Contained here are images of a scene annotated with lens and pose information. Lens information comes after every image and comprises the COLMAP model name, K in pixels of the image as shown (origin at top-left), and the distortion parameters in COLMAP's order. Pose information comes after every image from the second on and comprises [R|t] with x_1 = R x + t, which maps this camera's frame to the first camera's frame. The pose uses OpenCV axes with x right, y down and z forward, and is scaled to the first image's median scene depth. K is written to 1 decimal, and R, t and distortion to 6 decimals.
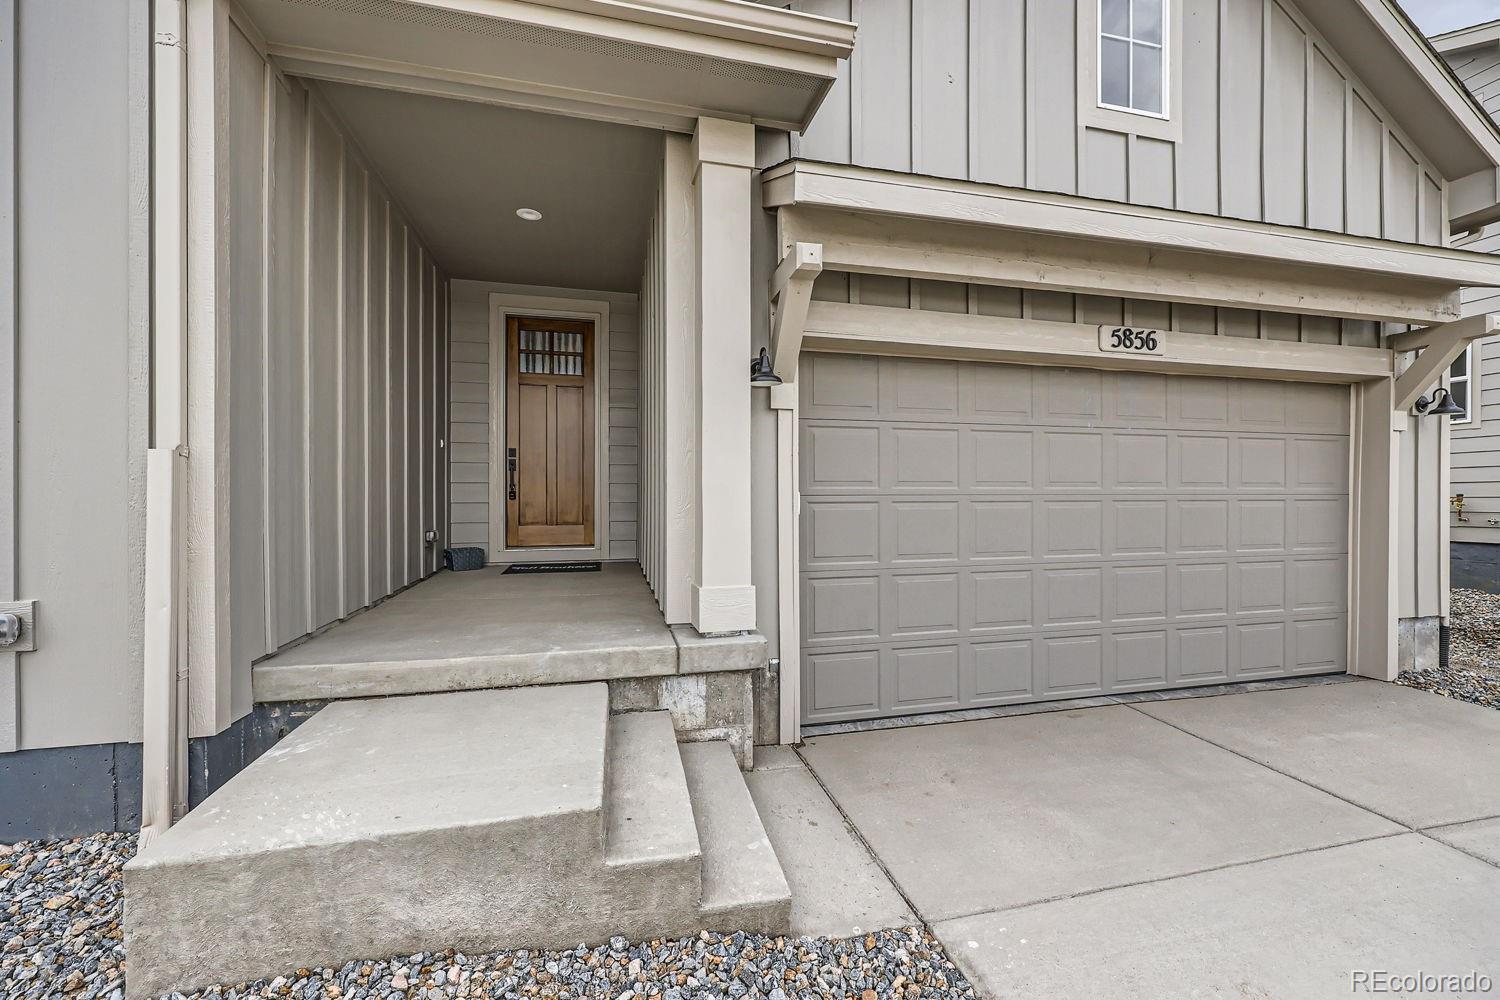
lens RADIAL K [[609.8, 0, 757.2], [0, 609.8, 499.5], [0, 0, 1]] dist [0.002760, -0.000094]
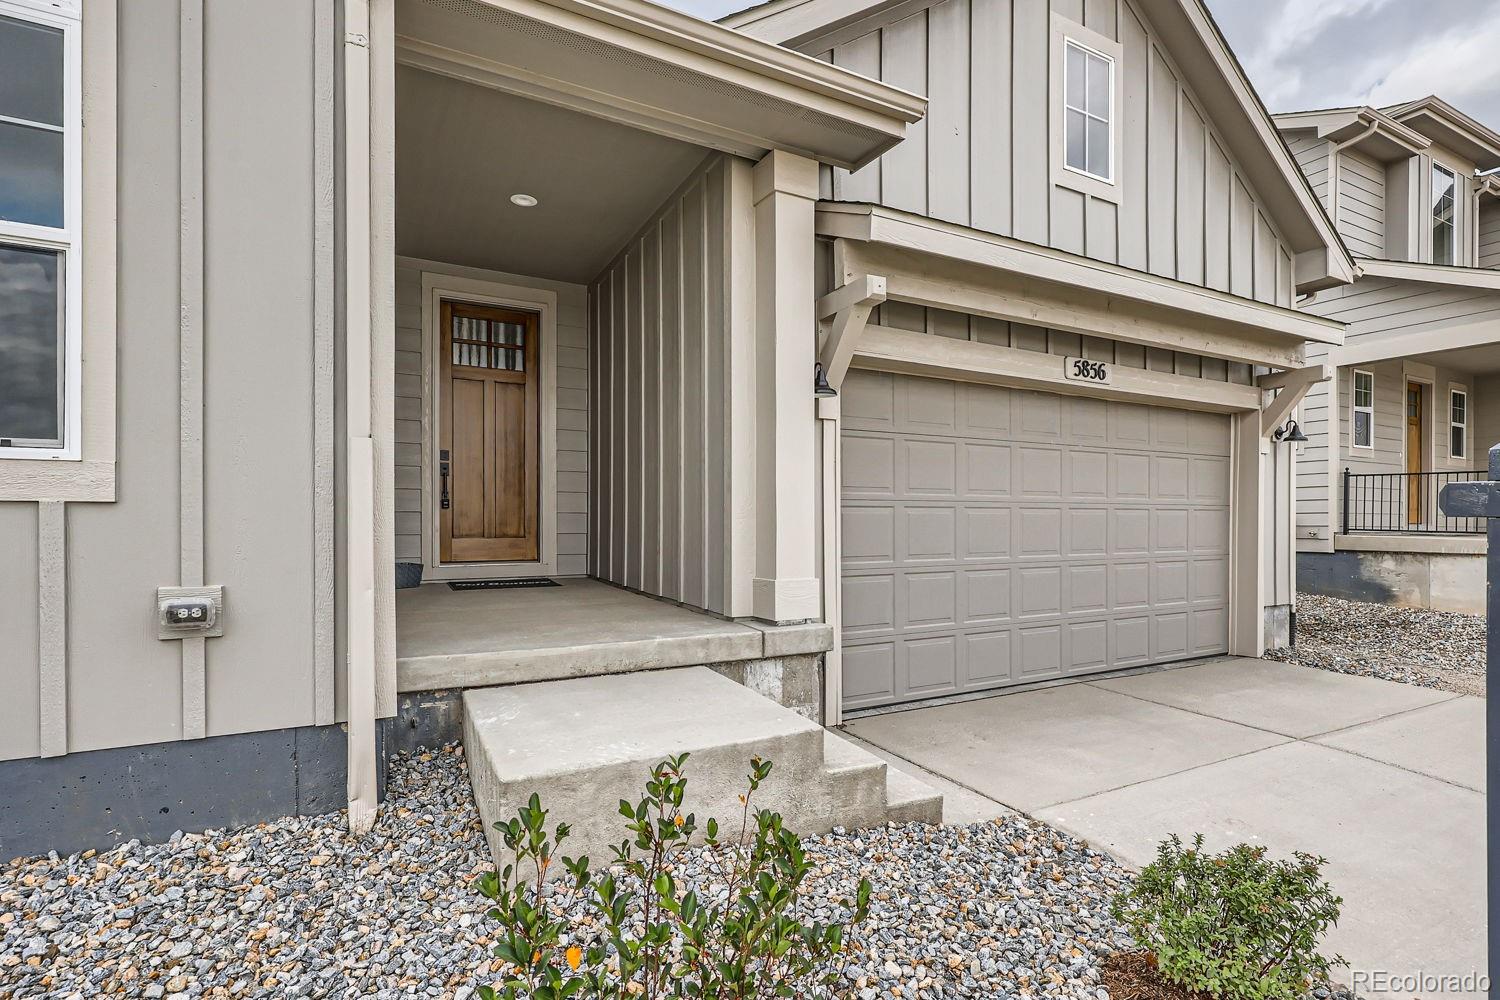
lens RADIAL K [[728.0, 0, 761.8], [0, 728.0, 522.9], [0, 0, 1]] dist [0.005117, 0.001059]
pose [[0.969020, 0.001276, 0.246980, -0.355878], [-0.000837, 0.999998, -0.001883, 0.036099], [-0.246982, 0.001618, 0.969019, -0.210698]]
